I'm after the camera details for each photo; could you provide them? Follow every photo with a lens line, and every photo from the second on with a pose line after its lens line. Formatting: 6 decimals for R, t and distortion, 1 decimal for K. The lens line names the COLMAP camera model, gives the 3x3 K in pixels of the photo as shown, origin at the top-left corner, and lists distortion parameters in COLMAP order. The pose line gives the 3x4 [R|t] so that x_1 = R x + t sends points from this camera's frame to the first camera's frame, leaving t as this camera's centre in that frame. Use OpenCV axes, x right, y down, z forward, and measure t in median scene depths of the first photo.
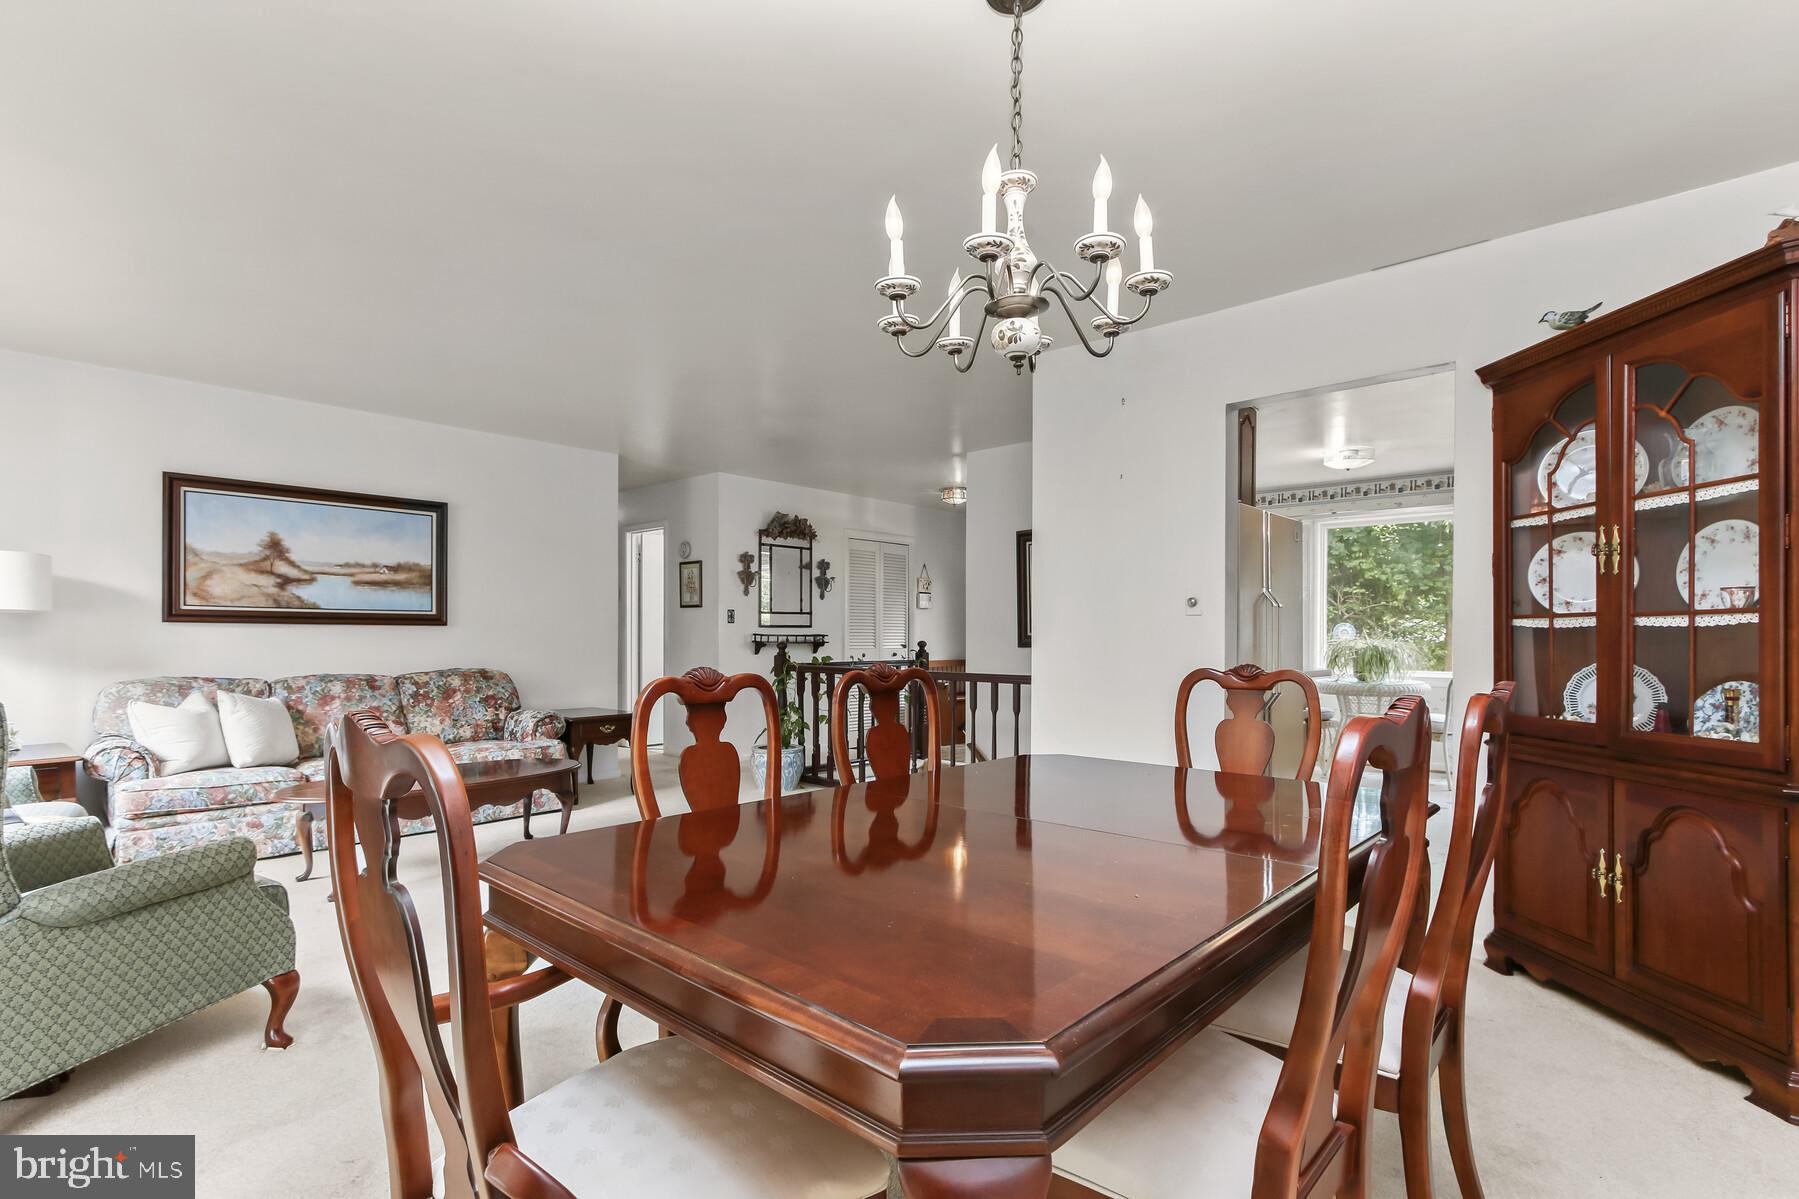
lens RADIAL K [[843.6, 0, 894.0], [0, 843.6, 625.6], [0, 0, 1]] dist [0.002269, 0.000034]
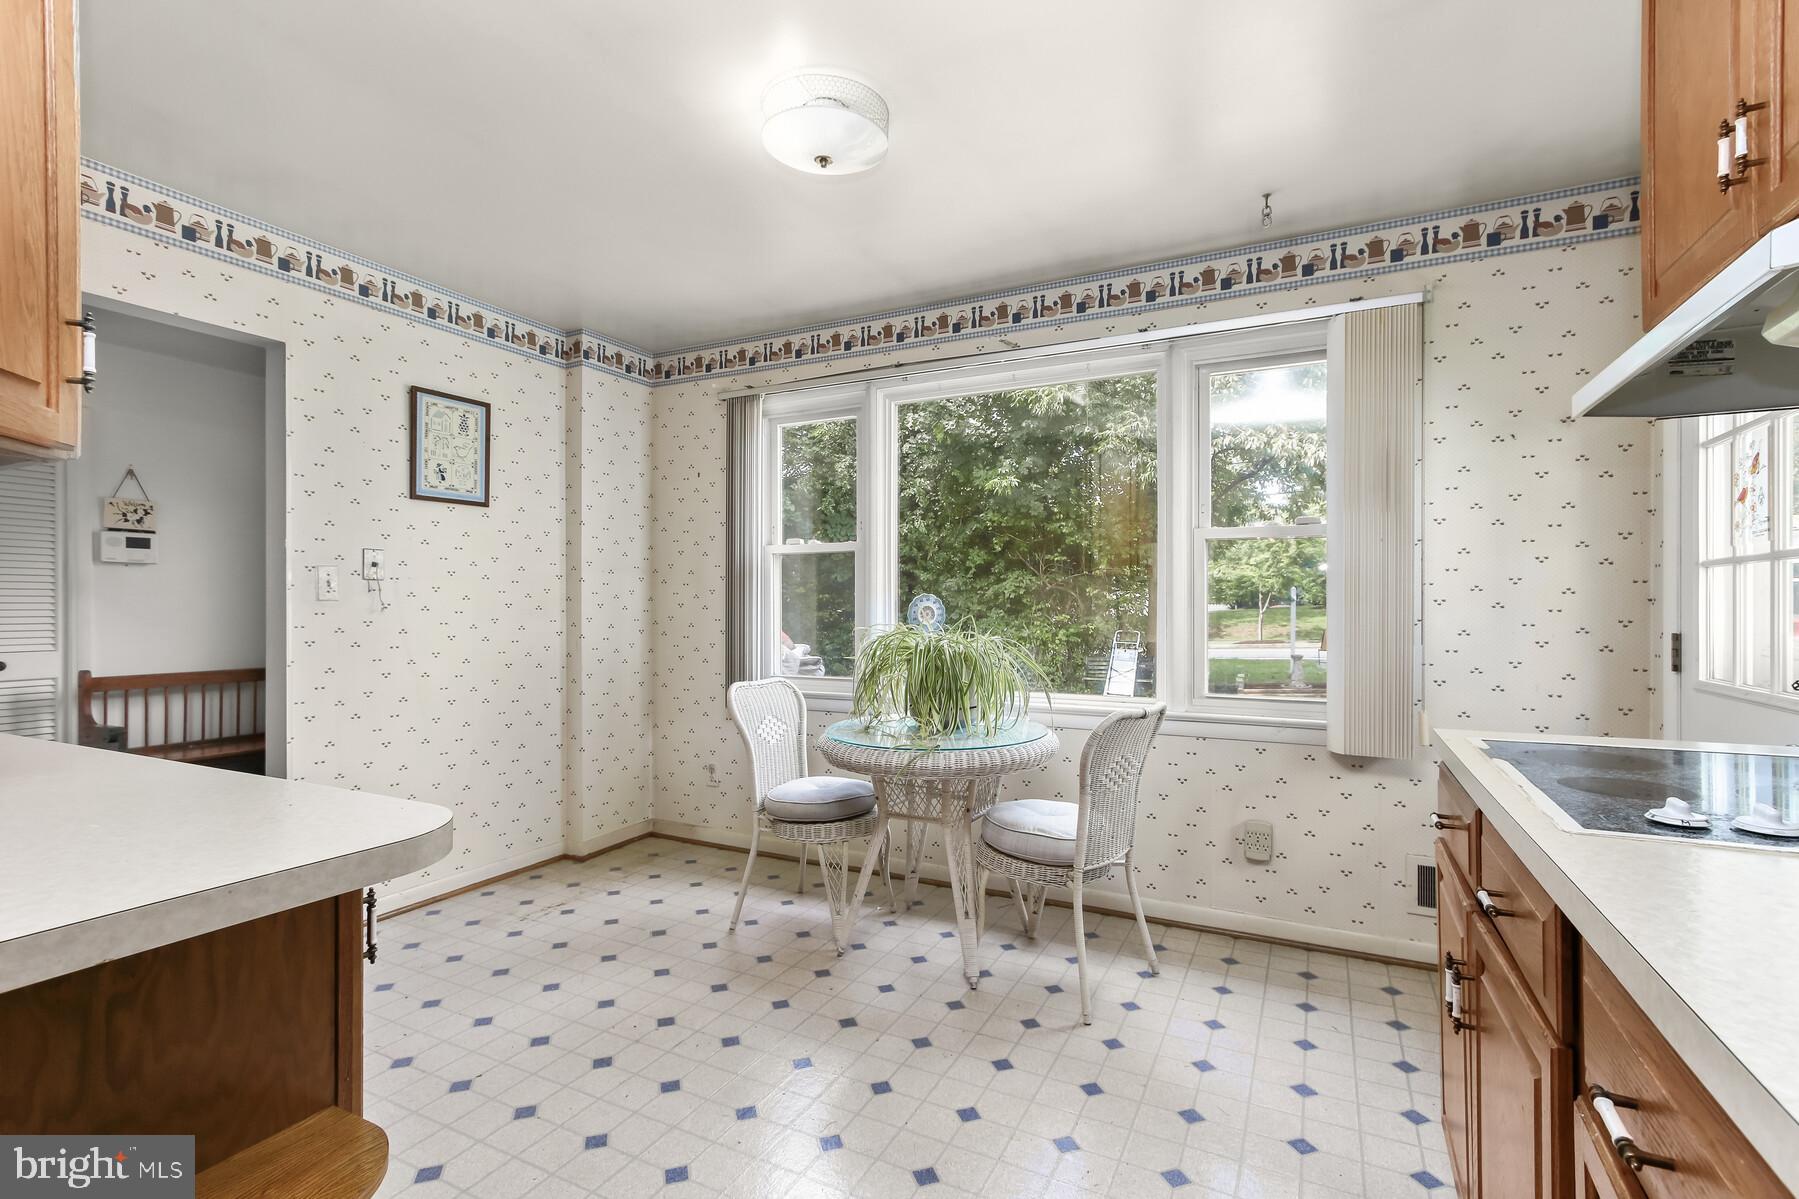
lens RADIAL K [[831.3, 0, 896.8], [0, 831.3, 607.1], [0, 0, 1]] dist [0.002924, 0.000666]
pose [[0.963095, -0.006811, 0.269075, 0.158919], [0.004275, 0.999941, 0.010010, -0.000030], [-0.269127, -0.008491, 0.963067, 0.219532]]
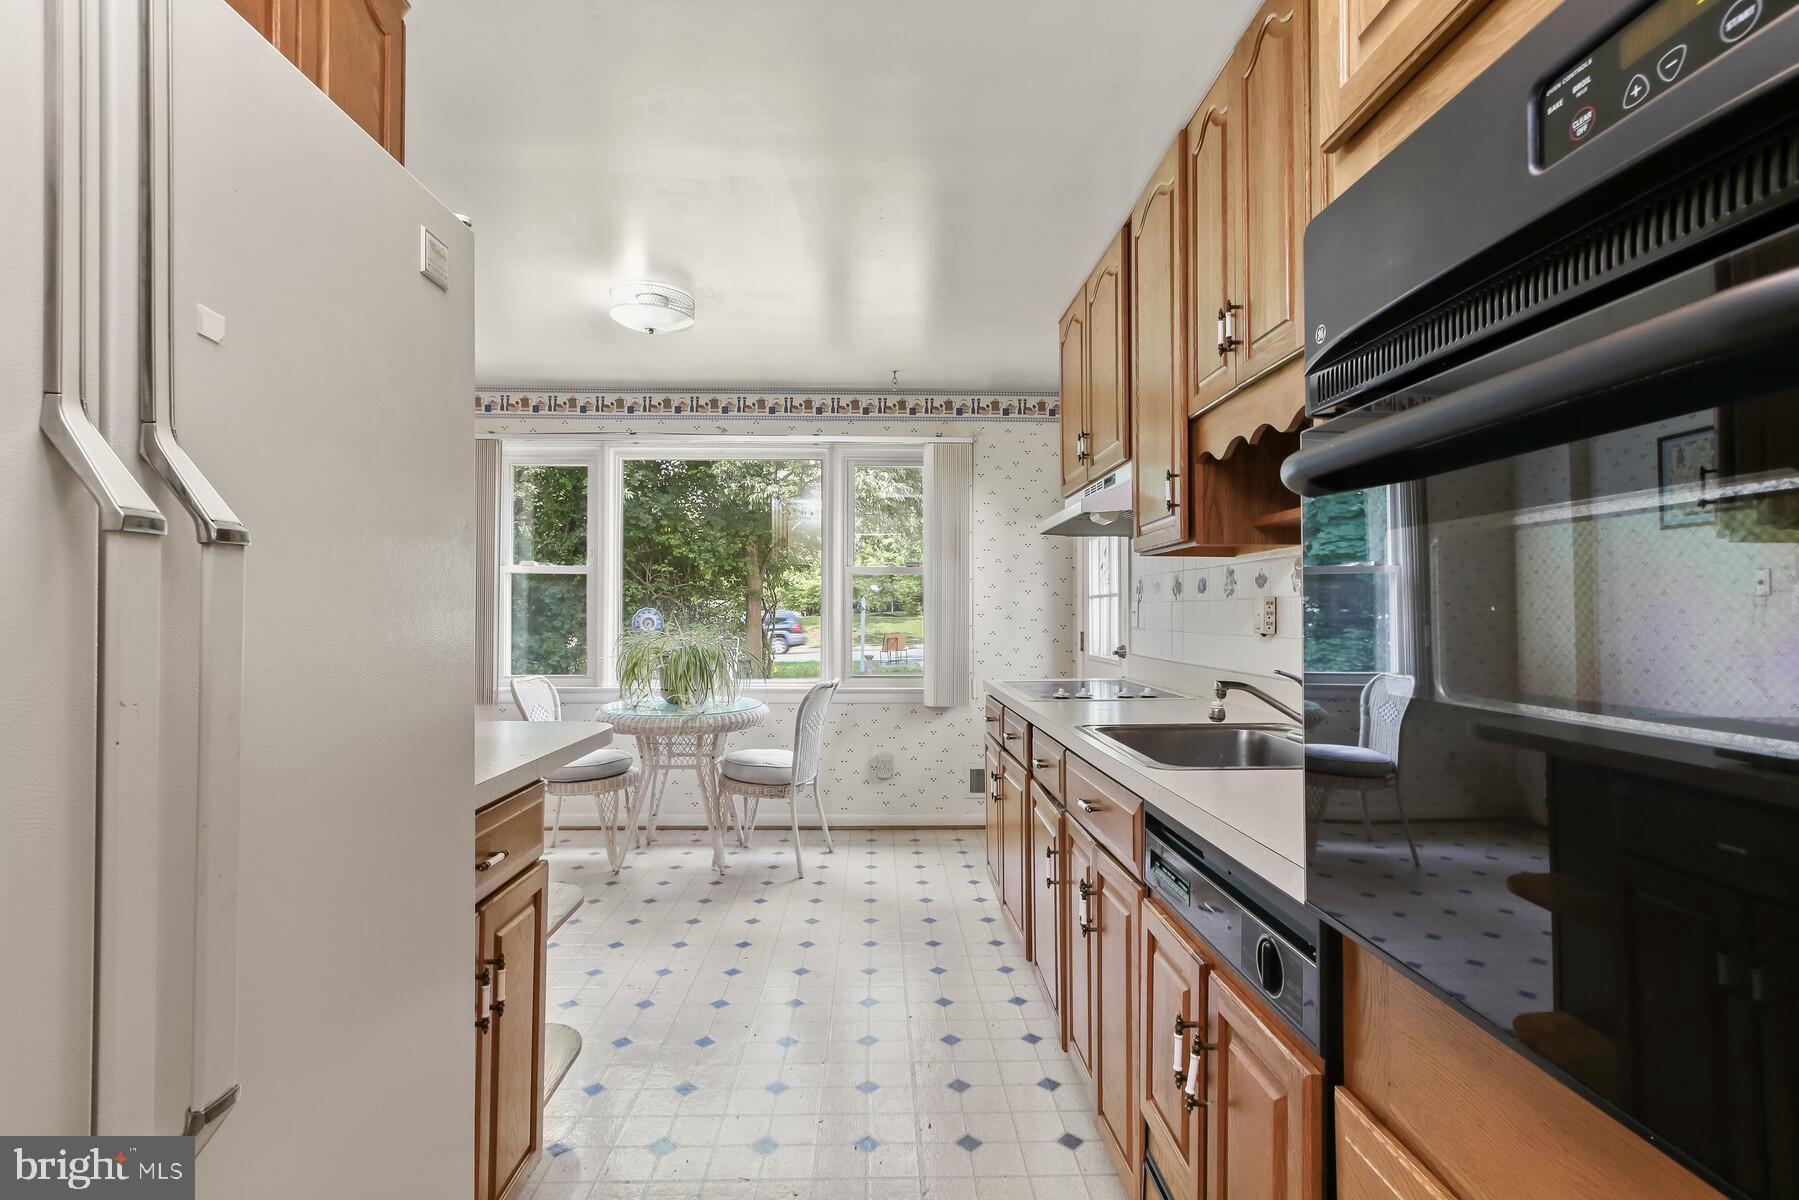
lens RADIAL K [[845.5, 0, 898.9], [0, 845.5, 605.7], [0, 0, 1]] dist [-0.000390, -0.000038]
pose [[0.717101, -0.000515, 0.696969, 0.090733], [-0.000565, 0.999999, 0.001319, -0.002334], [-0.696969, -0.001340, 0.717100, 0.165868]]
